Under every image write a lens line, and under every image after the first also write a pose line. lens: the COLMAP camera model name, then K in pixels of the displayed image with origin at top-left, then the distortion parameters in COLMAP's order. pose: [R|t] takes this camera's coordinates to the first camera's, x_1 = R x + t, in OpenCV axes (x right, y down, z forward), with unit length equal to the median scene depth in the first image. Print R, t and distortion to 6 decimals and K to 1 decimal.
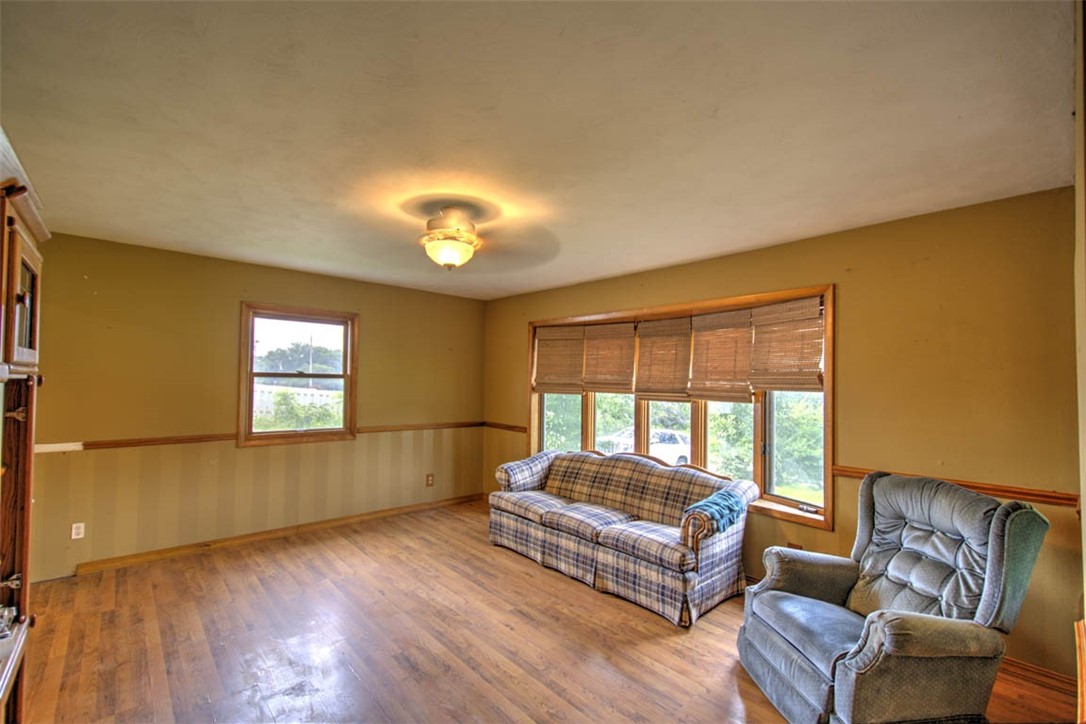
lens RADIAL K [[463.2, 0, 535.9], [0, 463.2, 373.1], [0, 0, 1]] dist [-0.000551, -0.001407]
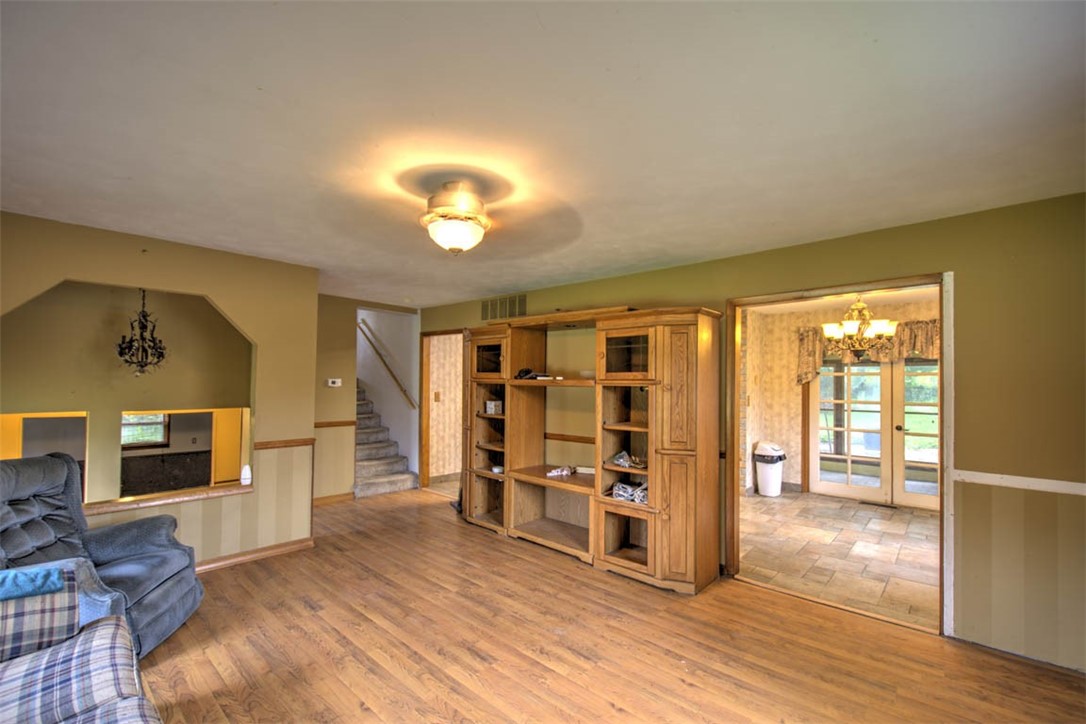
lens RADIAL K [[463.2, 0, 543.2], [0, 463.2, 374.8], [0, 0, 1]] dist [-0.000551, -0.001407]
pose [[-0.993768, -0.025707, -0.108461, -0.198688], [-0.021500, 0.998977, -0.039780, 0.024964], [0.109373, -0.037200, -0.993304, 1.427600]]
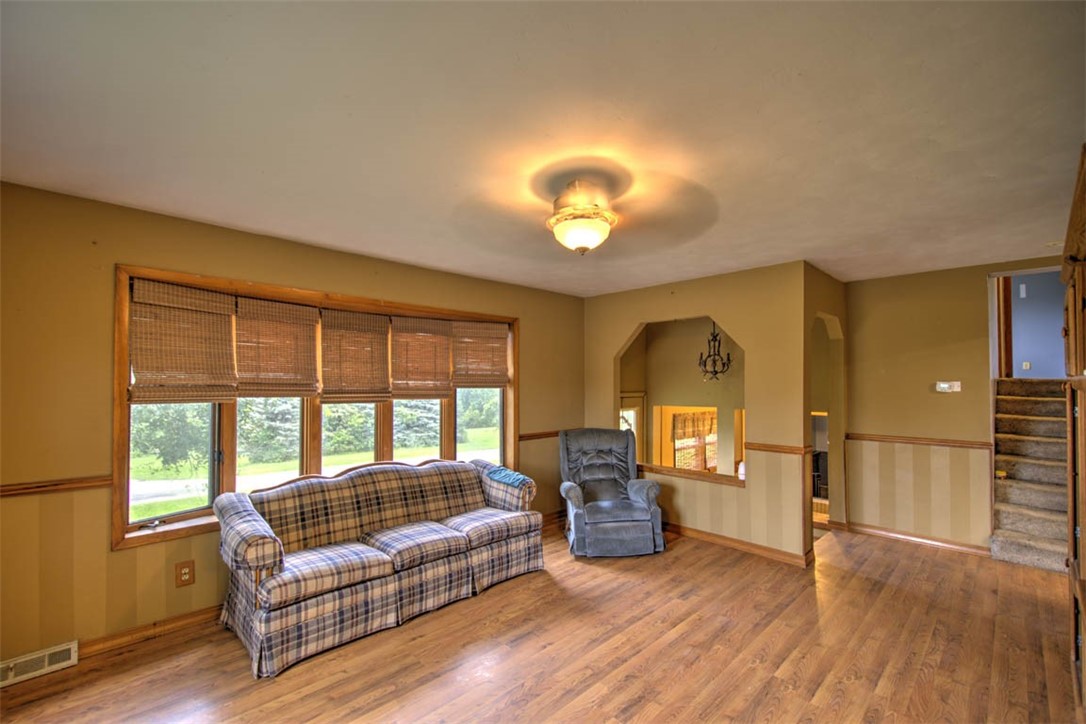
lens RADIAL K [[463.2, 0, 540.4], [0, 463.2, 379.1], [0, 0, 1]] dist [-0.000551, -0.001407]
pose [[-0.040054, -0.004621, 0.999187, -0.787648], [-0.022931, 0.999730, 0.003704, 0.003359], [-0.998934, -0.022764, -0.040149, 0.843306]]
